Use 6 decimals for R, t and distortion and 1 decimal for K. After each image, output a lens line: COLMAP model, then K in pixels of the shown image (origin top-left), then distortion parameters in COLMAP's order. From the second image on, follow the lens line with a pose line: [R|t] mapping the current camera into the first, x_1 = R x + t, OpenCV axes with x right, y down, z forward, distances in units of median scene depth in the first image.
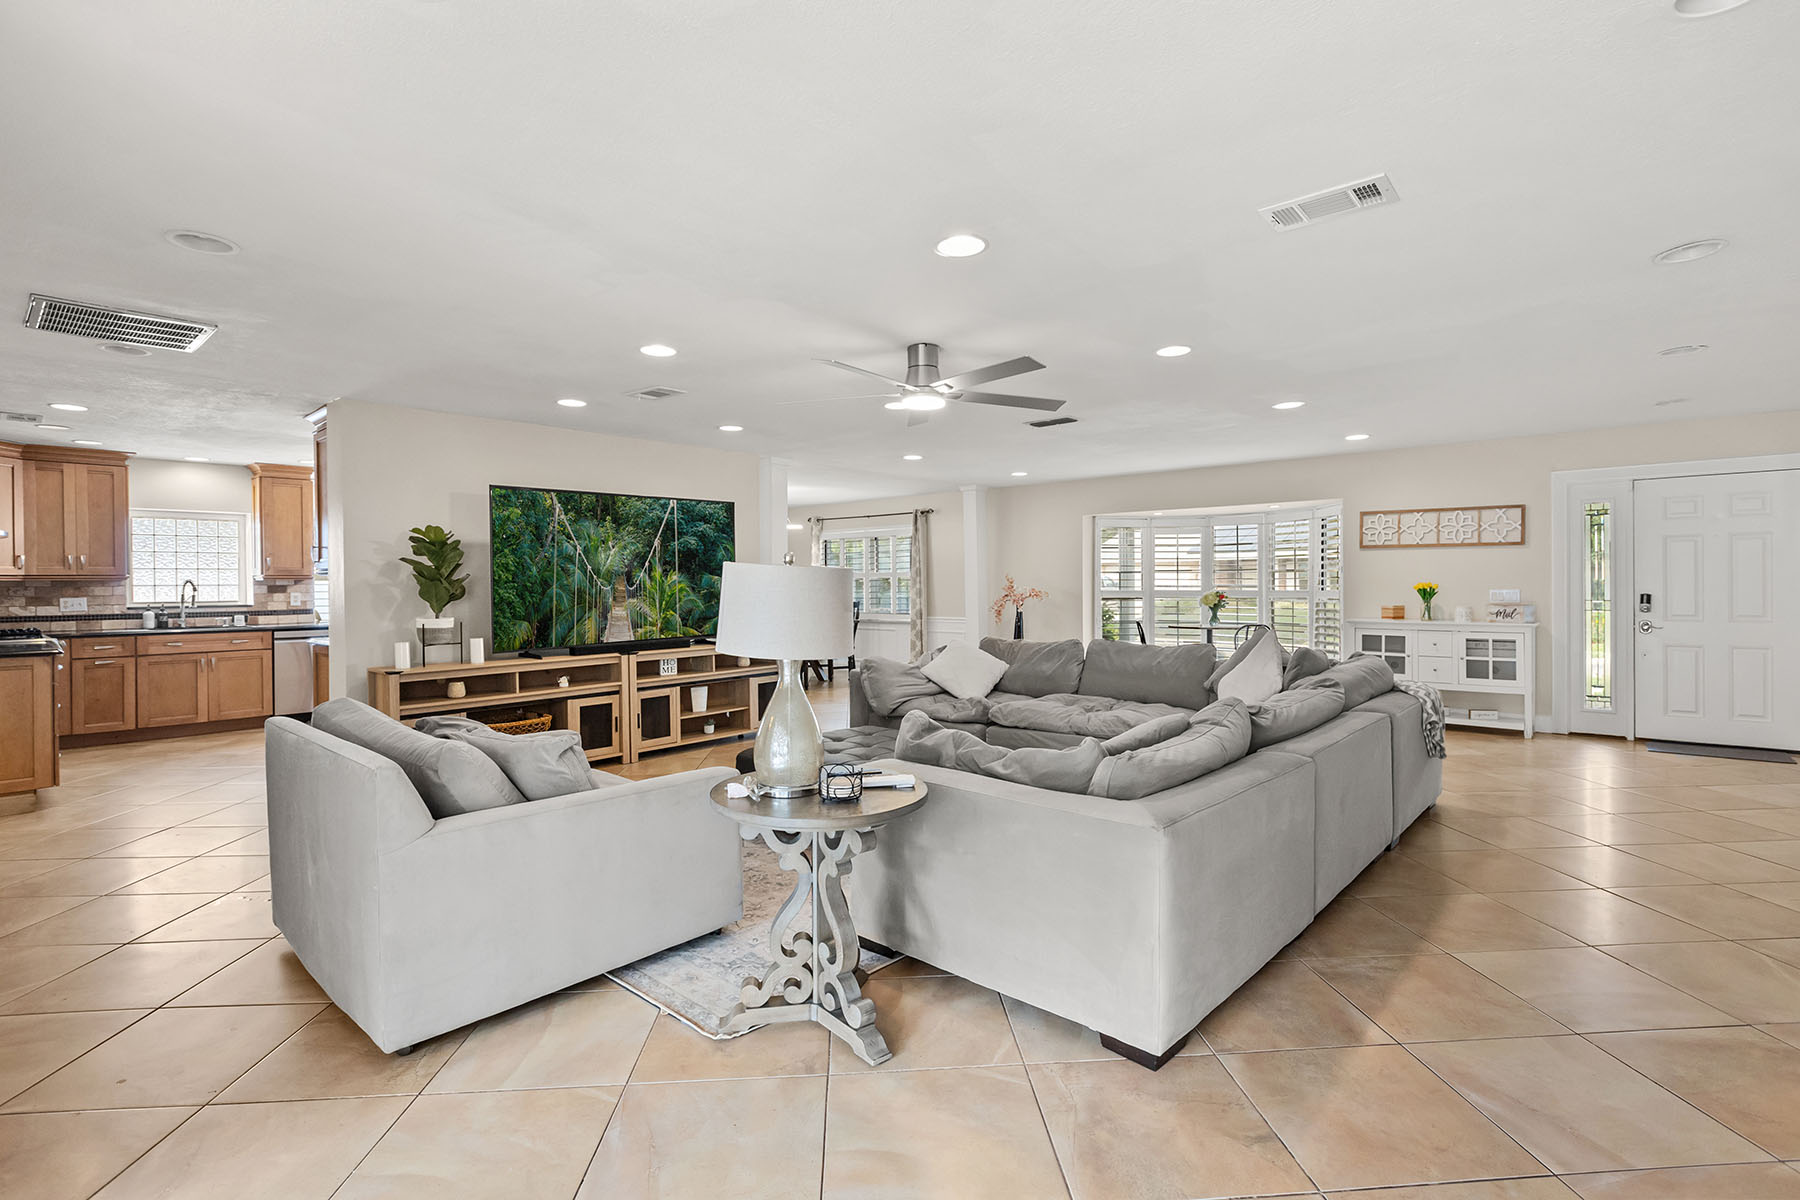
lens RADIAL K [[839.4, 0, 899.8], [0, 839.4, 589.3], [0, 0, 1]] dist [-0.002161, -0.002494]
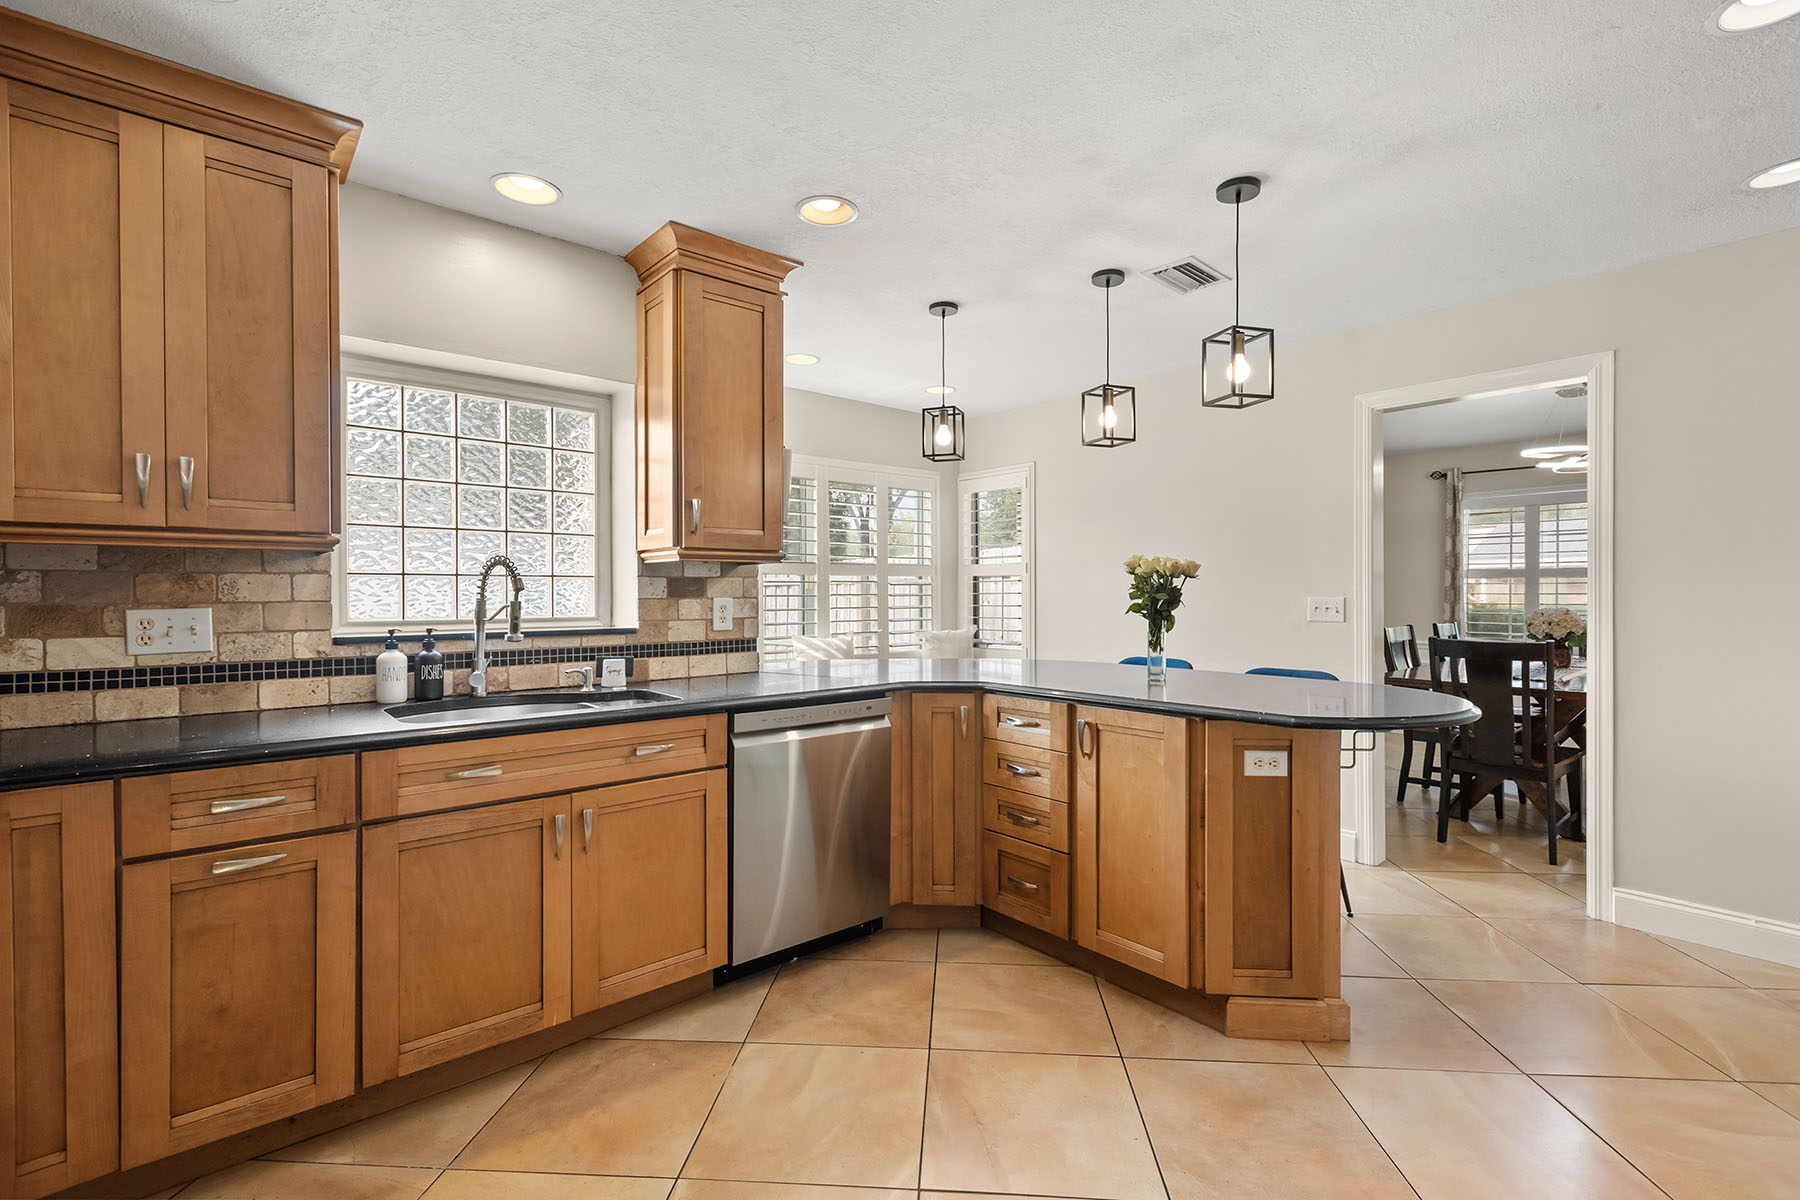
lens RADIAL K [[812.5, 0, 912.9], [0, 812.5, 600.6], [0, 0, 1]] dist [0.002094, -0.001699]
pose [[0.991400, 0.009208, -0.130540, -0.683698], [-0.008780, 0.999954, 0.003850, 0.004016], [0.130570, -0.002670, 0.991436, 0.742960]]
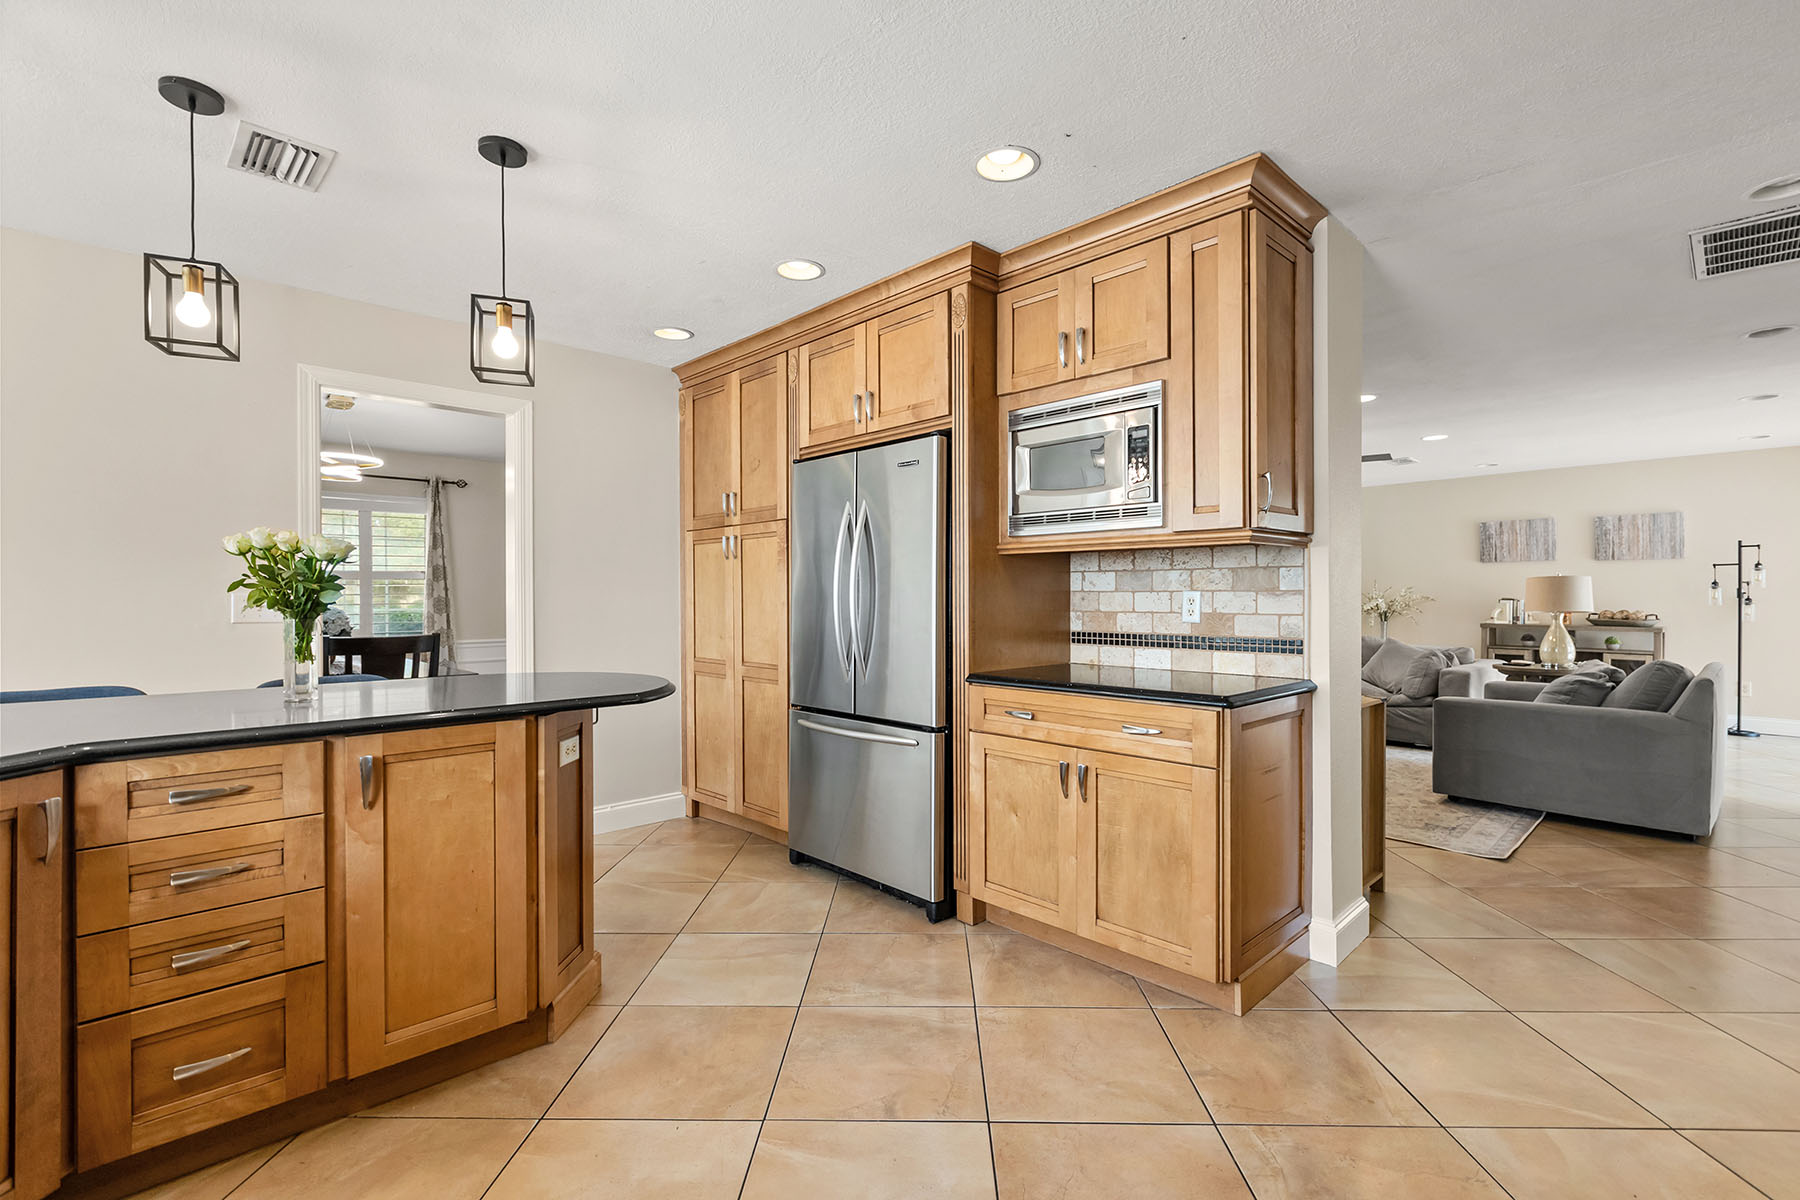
lens RADIAL K [[812.5, 0, 905.3], [0, 812.5, 593.9], [0, 0, 1]] dist [0.002094, -0.001699]
pose [[0.085842, 0.007224, 0.996283, -0.856193], [0.006908, 0.999945, -0.007846, 0.004798], [-0.996285, 0.007555, 0.085788, 0.873671]]
